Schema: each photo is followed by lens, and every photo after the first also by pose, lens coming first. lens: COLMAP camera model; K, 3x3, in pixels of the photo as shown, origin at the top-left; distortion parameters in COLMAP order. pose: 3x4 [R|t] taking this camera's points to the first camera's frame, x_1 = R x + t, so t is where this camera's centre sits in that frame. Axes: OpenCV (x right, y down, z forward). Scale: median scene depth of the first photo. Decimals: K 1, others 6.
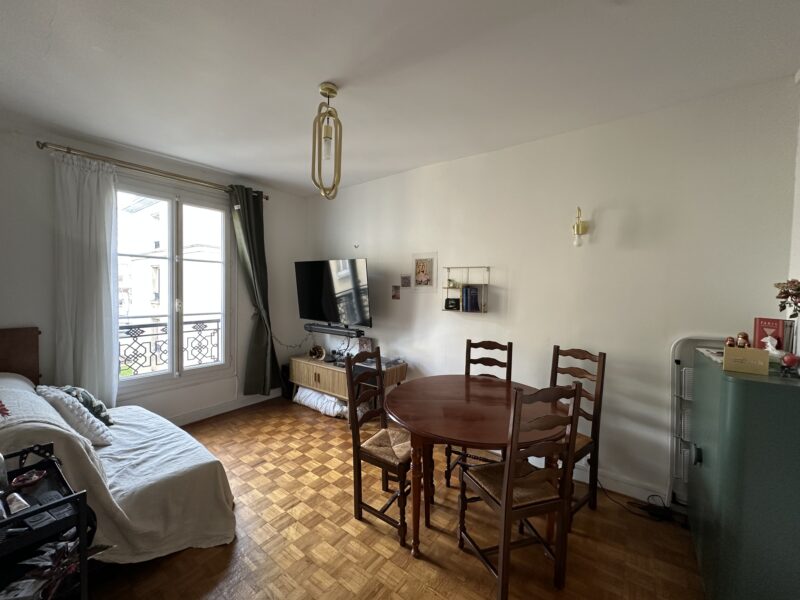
lens RADIAL K [[321.7, 0, 399.0], [0, 321.7, 300.2], [0, 0, 1]] dist [-0.000584, 0.000574]
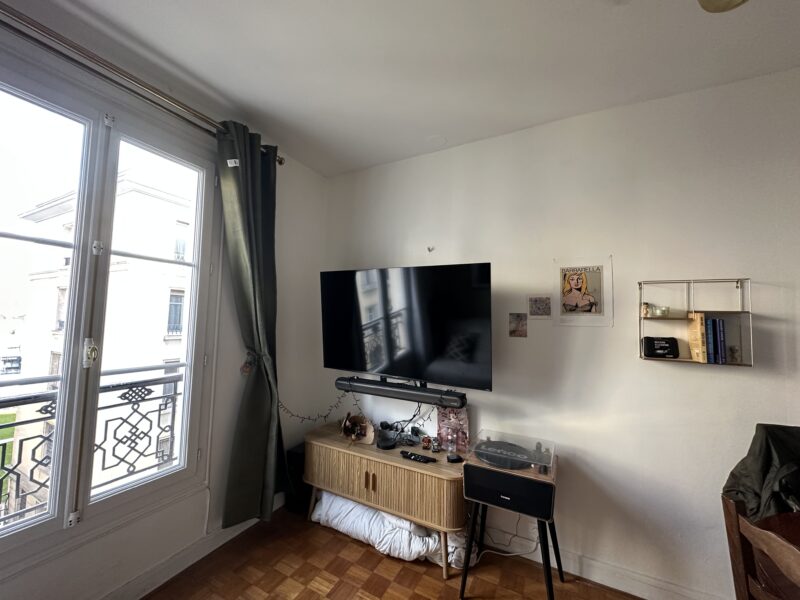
lens RADIAL K [[321.7, 0, 401.4], [0, 321.7, 299.2], [0, 0, 1]] dist [-0.000584, 0.000574]
pose [[0.986953, 0.014914, 0.160316, -0.305666], [-0.000392, 0.995920, -0.090237, -0.017905], [-0.161007, 0.088996, 0.982932, 0.446514]]
